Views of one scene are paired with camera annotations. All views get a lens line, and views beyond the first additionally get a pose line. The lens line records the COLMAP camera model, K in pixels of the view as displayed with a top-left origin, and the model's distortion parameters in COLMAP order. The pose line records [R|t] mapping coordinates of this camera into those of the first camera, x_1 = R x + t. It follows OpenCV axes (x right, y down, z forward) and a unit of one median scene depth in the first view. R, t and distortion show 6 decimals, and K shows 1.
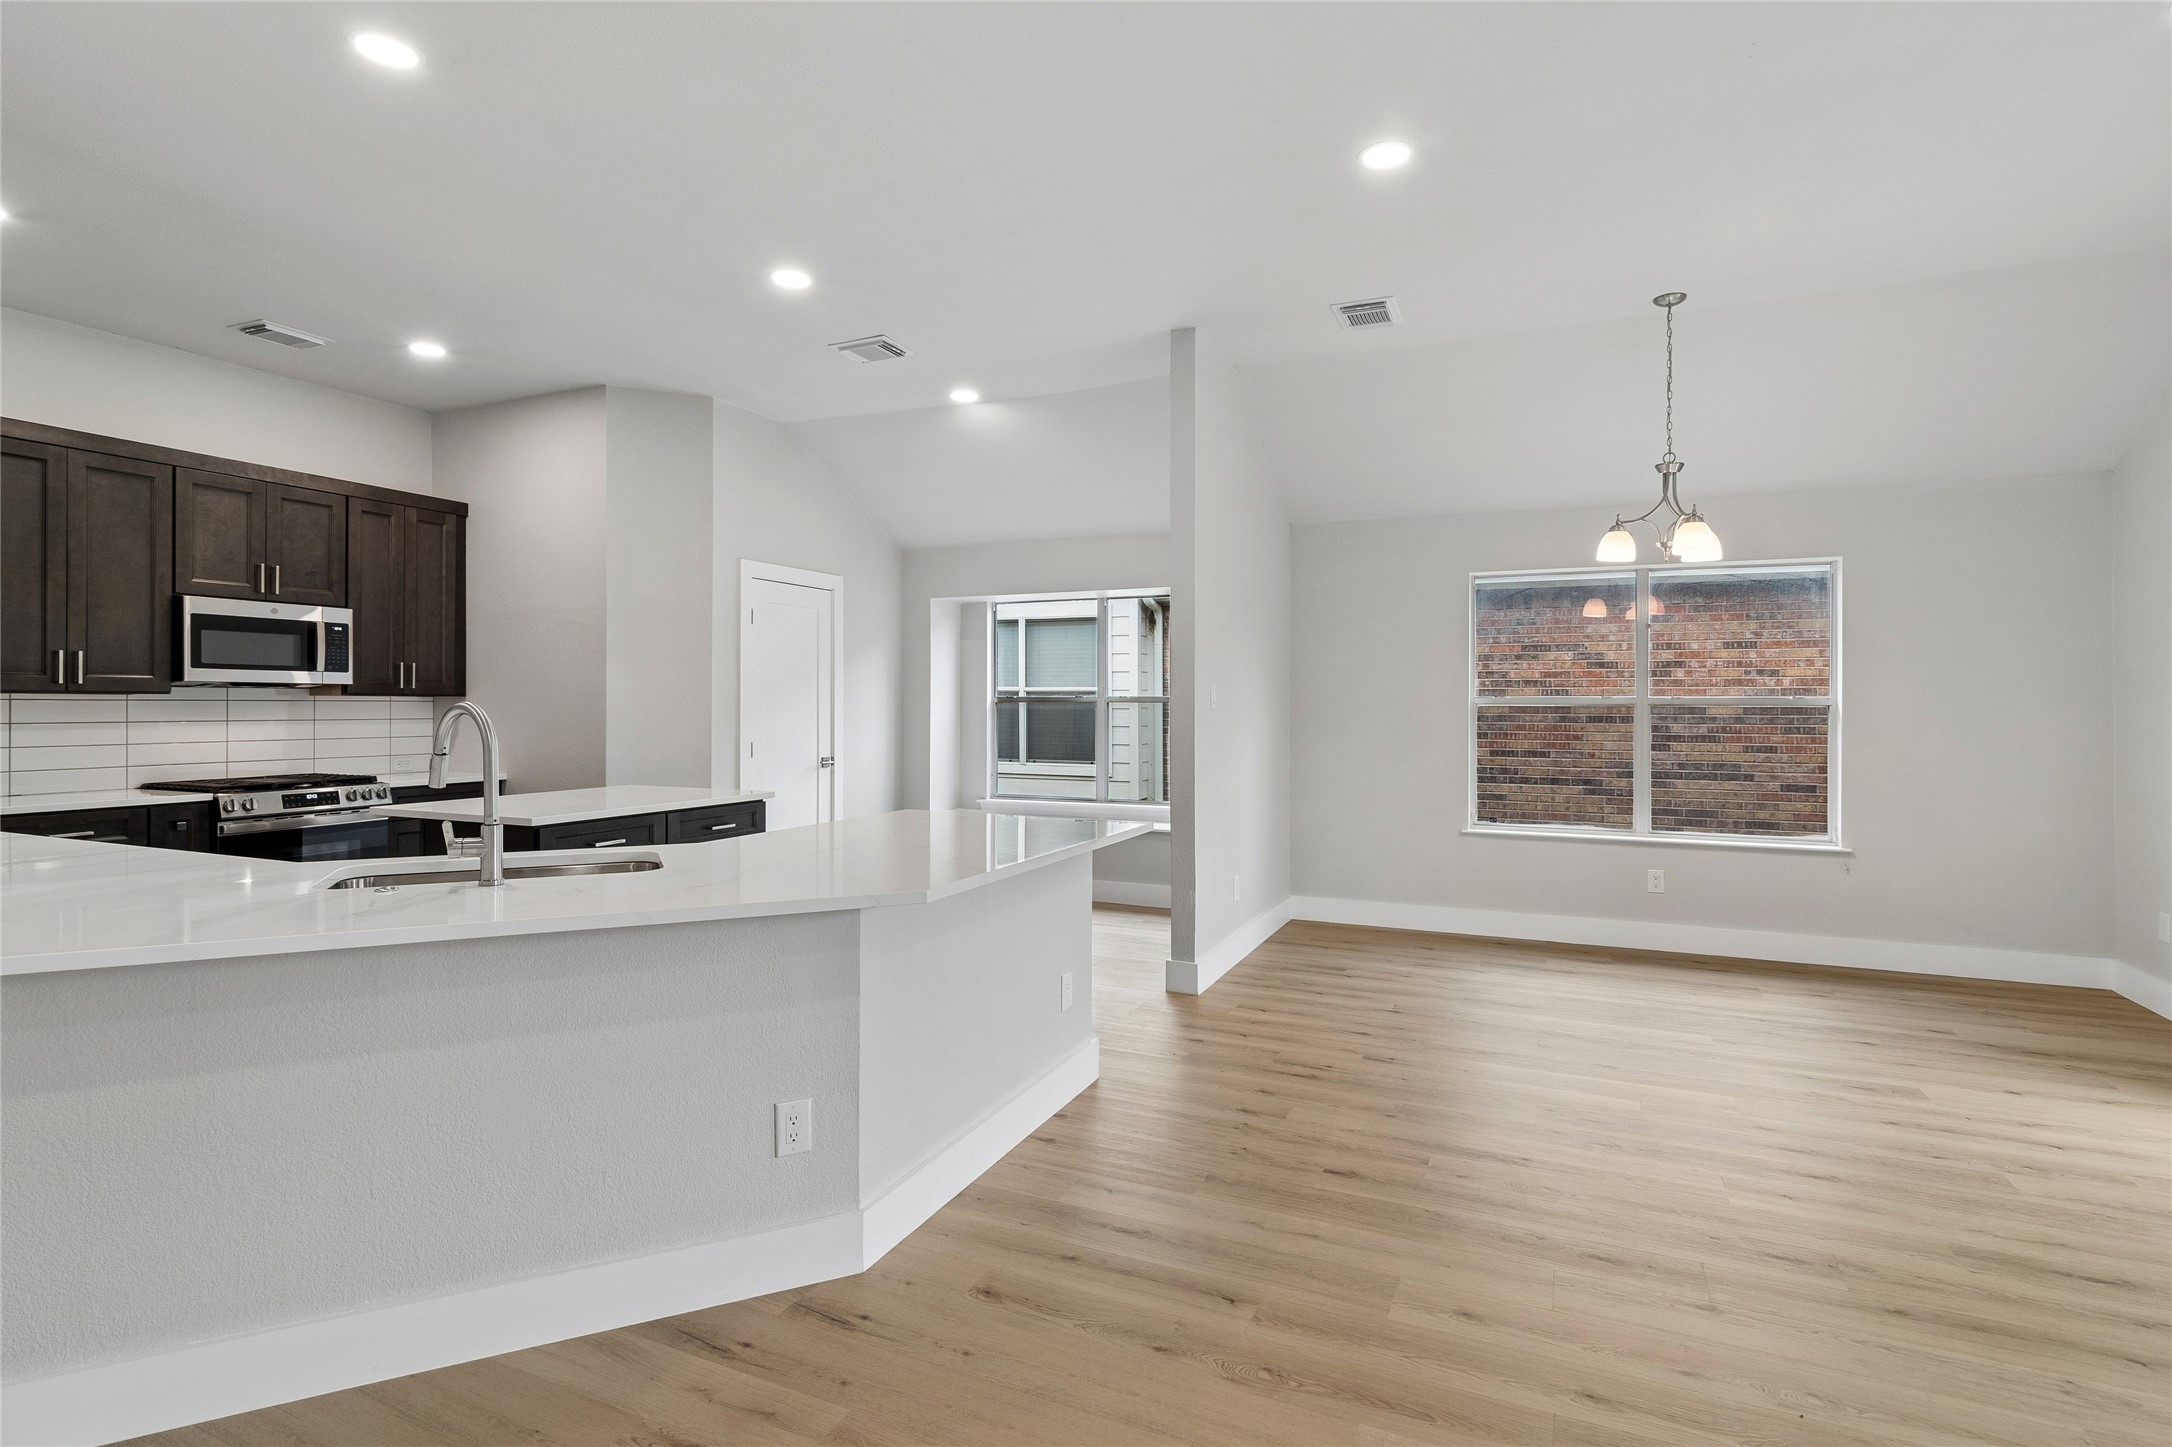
lens RADIAL K [[1062.1, 0, 1075.5], [0, 1062.1, 705.7], [0, 0, 1]] dist [-0.003252, 0.003096]
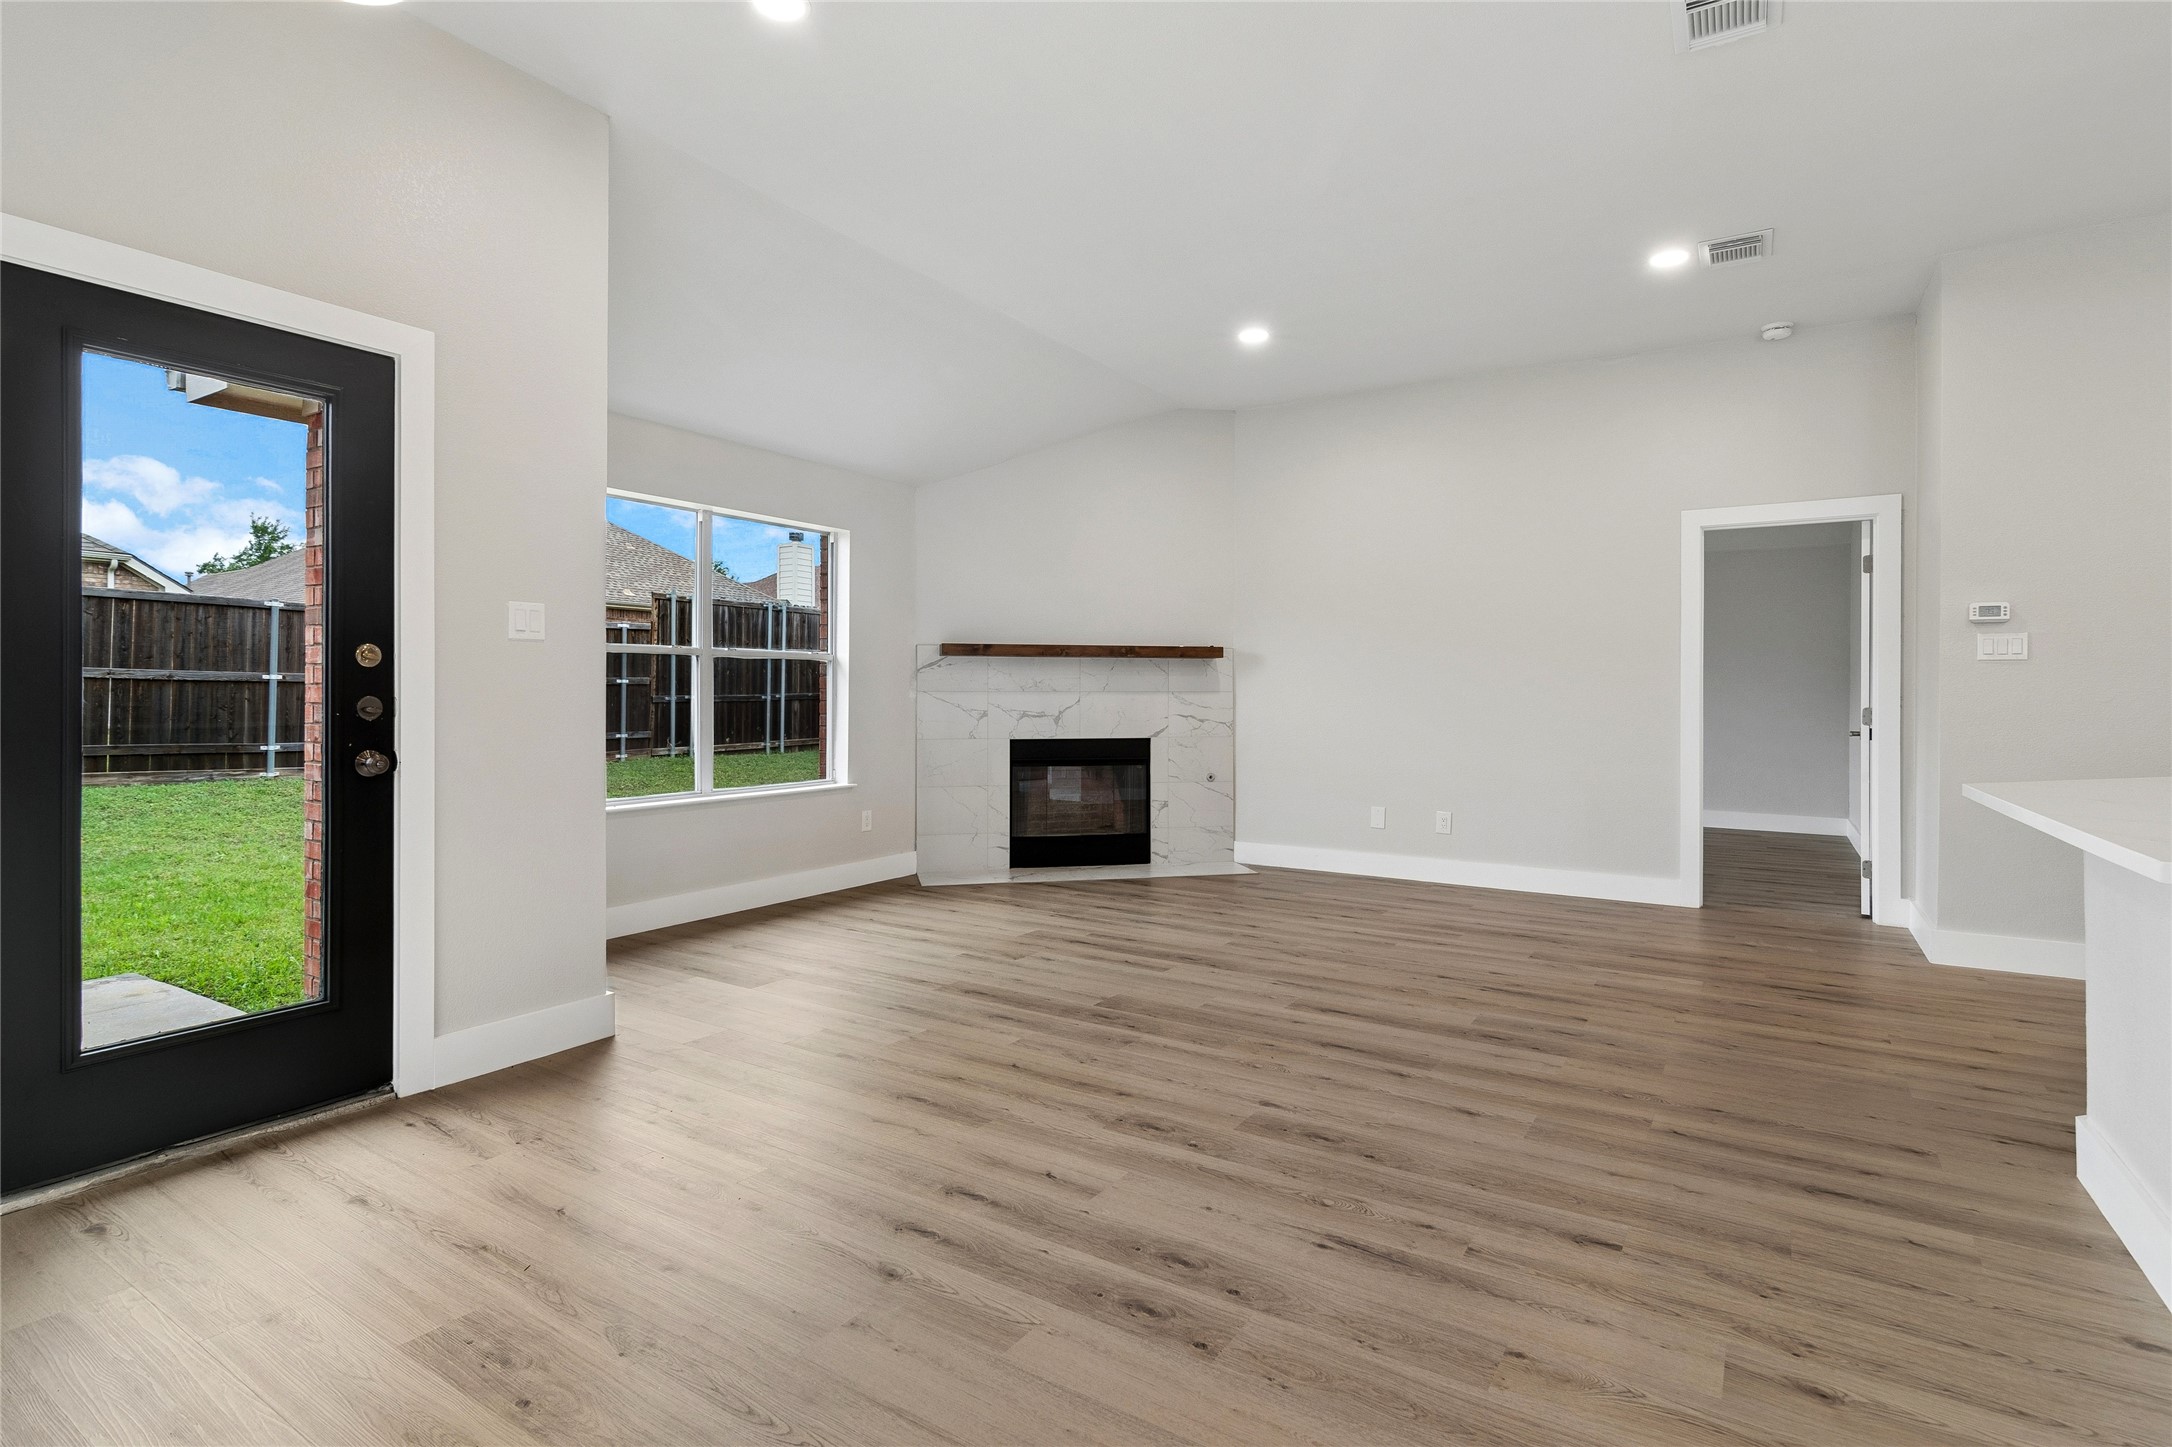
lens RADIAL K [[1062.1, 0, 1095.0], [0, 1062.1, 714.5], [0, 0, 1]] dist [-0.003252, 0.003096]
pose [[-0.991523, -0.007774, 0.129699, 0.300931], [-0.005592, 0.999837, 0.017174, 0.040852], [-0.129811, 0.016303, -0.991405, 1.061888]]
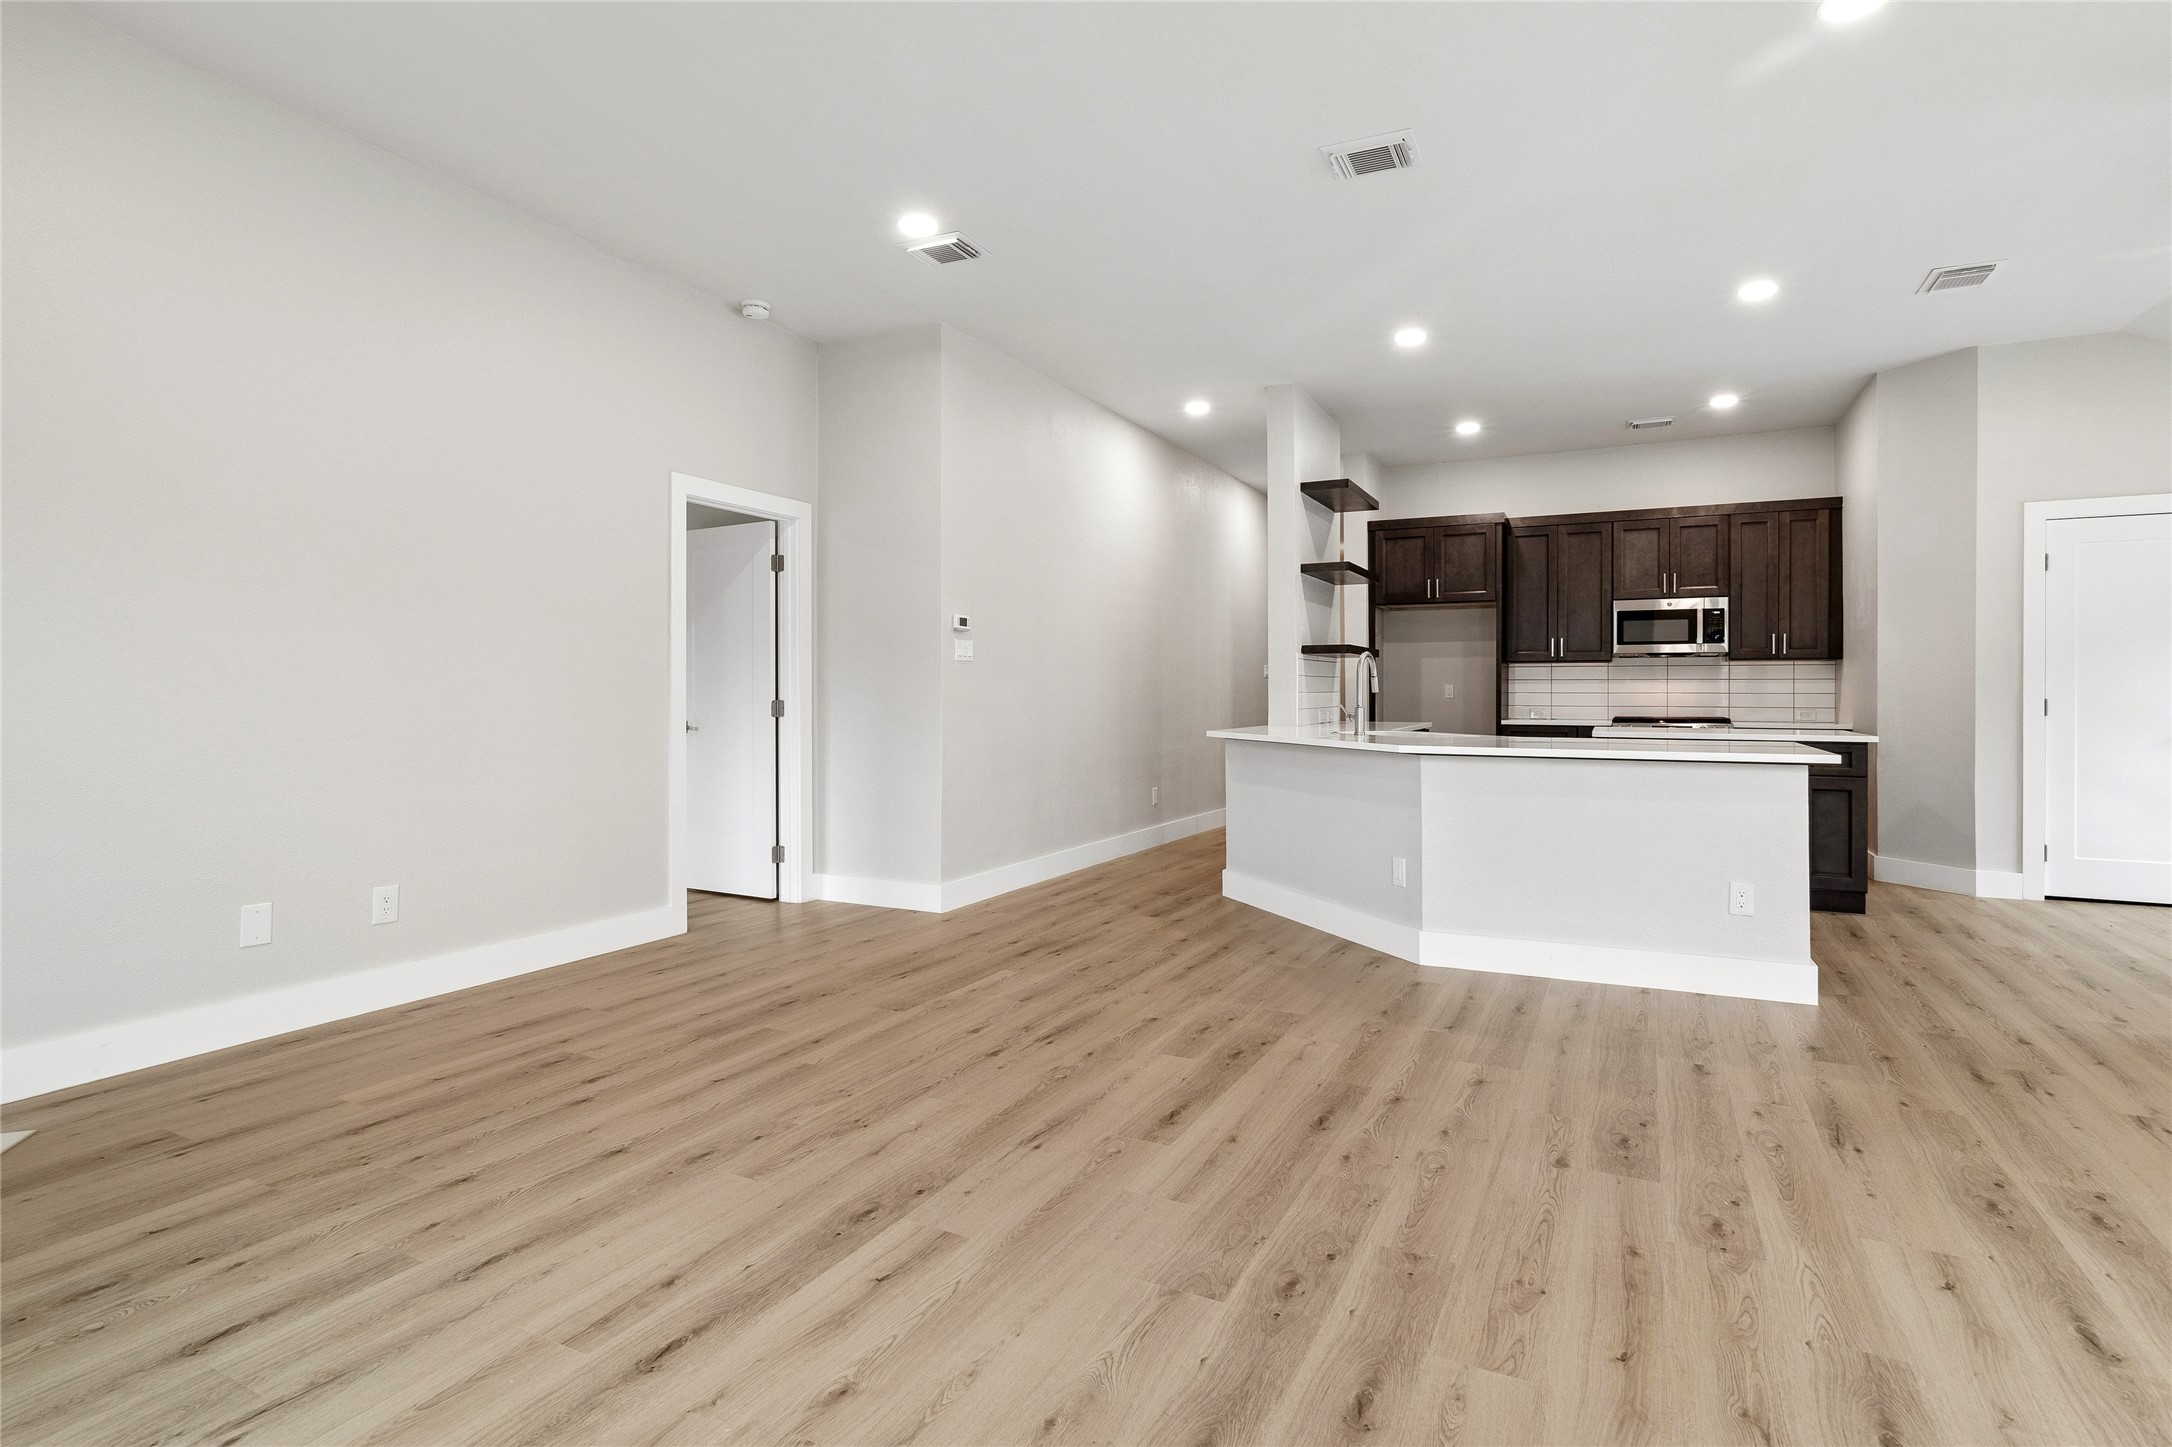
lens RADIAL K [[1062.1, 0, 1110.8], [0, 1062.1, 695.9], [0, 0, 1]] dist [-0.003252, 0.003096]
pose [[-0.022830, 0.002117, -0.999737, 0.797232], [-0.002769, 0.999994, 0.002180, 0.040344], [0.999736, 0.002818, -0.022824, 0.262188]]
